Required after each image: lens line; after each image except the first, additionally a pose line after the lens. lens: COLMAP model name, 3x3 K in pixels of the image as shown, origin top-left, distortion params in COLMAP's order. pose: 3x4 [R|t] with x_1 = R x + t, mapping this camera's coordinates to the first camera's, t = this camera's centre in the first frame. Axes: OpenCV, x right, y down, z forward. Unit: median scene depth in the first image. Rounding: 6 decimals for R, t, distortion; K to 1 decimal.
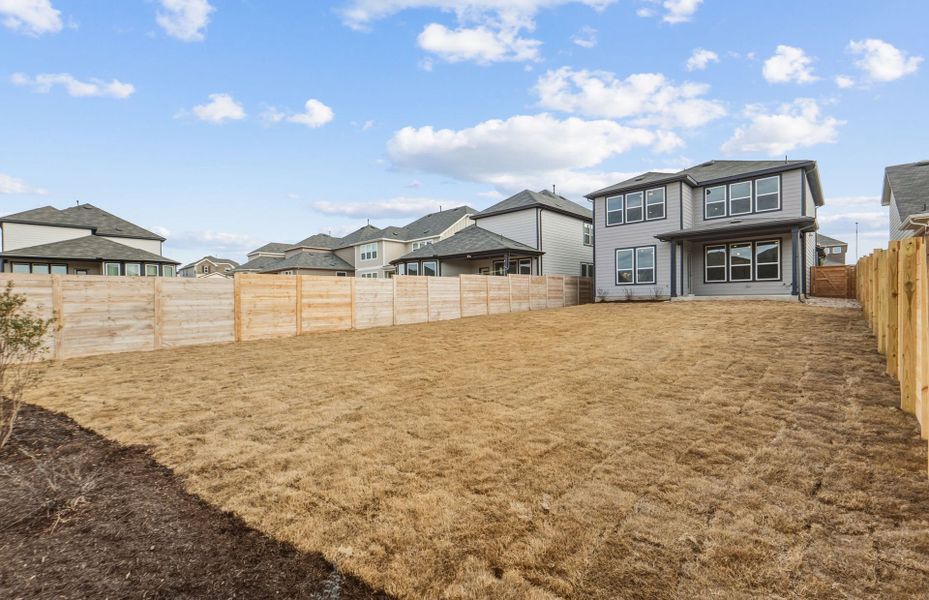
lens RADIAL K [[387.3, 0, 465.9], [0, 387.3, 296.9], [0, 0, 1]] dist [-0.002727, -0.000227]
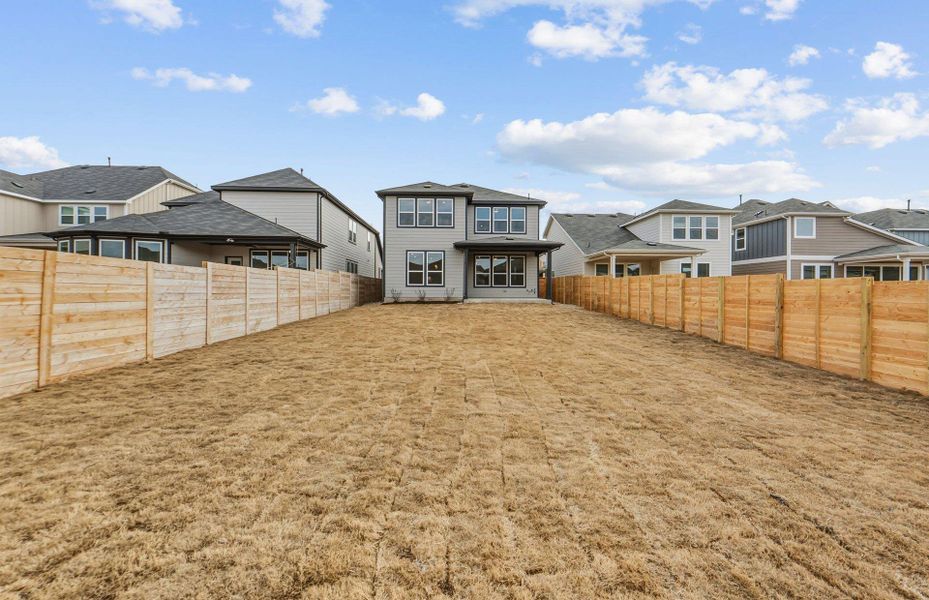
lens RADIAL K [[385.6, 0, 469.2], [0, 385.6, 298.3], [0, 0, 1]] dist [-0.001571, -0.000263]
pose [[0.697710, 0.007927, 0.716337, -0.220657], [-0.015834, 0.999865, 0.004358, -0.005948], [-0.716205, -0.014384, 0.697741, 0.183811]]
